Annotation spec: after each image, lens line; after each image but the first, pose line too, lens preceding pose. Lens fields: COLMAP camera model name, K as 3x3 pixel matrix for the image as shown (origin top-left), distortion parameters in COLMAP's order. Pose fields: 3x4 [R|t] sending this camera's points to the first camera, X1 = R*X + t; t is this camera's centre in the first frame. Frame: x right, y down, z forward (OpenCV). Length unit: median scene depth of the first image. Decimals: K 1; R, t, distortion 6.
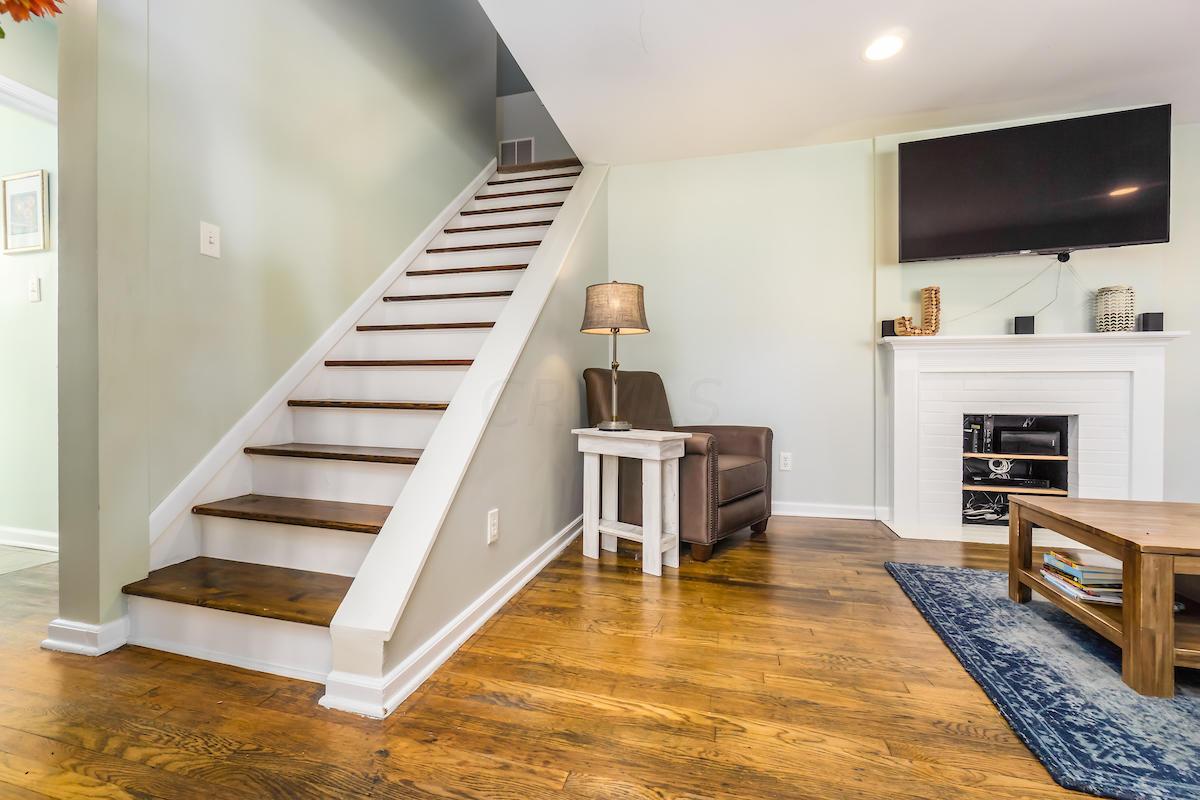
lens RADIAL K [[513.2, 0, 598.2], [0, 513.2, 393.8], [0, 0, 1]] dist [0.000637, 0.000053]
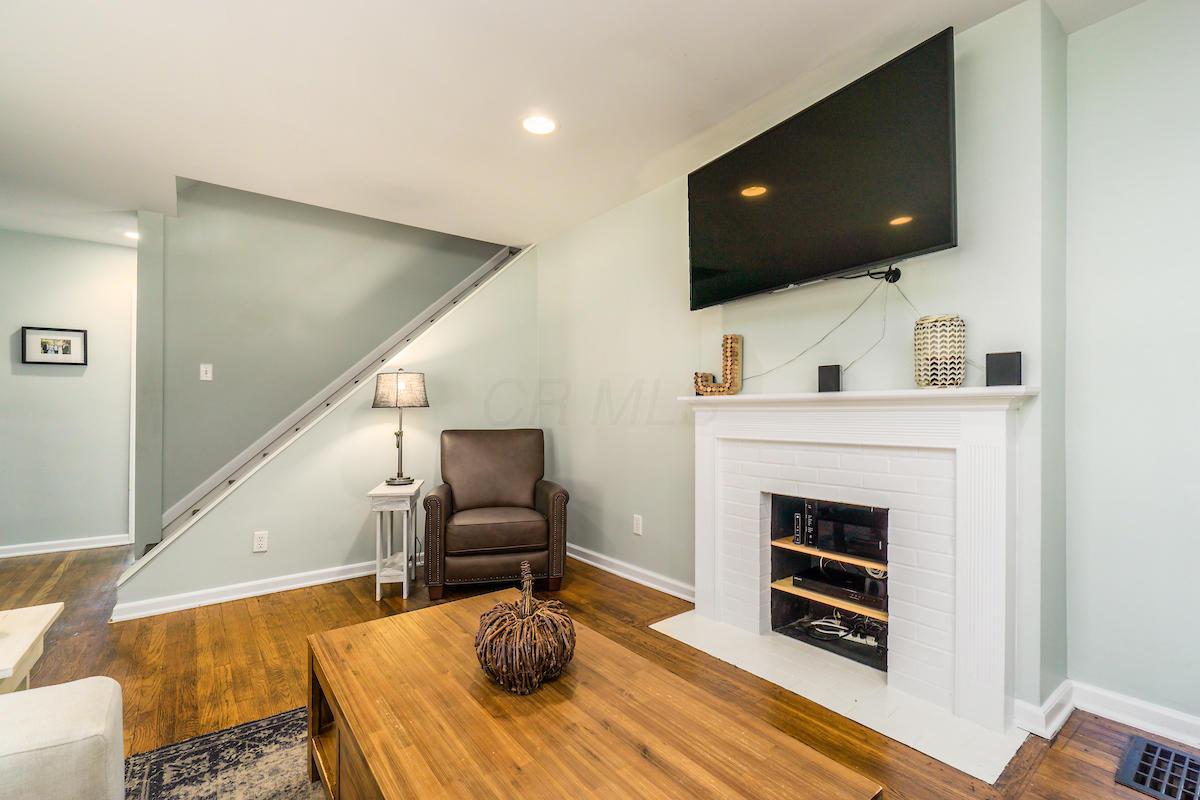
lens RADIAL K [[518.8, 0, 599.7], [0, 518.8, 405.0], [0, 0, 1]] dist [-0.007926, 0.000146]
pose [[0.800301, -0.014851, -0.599415, 1.045026], [0.007001, 0.999857, -0.015425, -0.089192], [0.599558, 0.008148, 0.800290, 0.219465]]
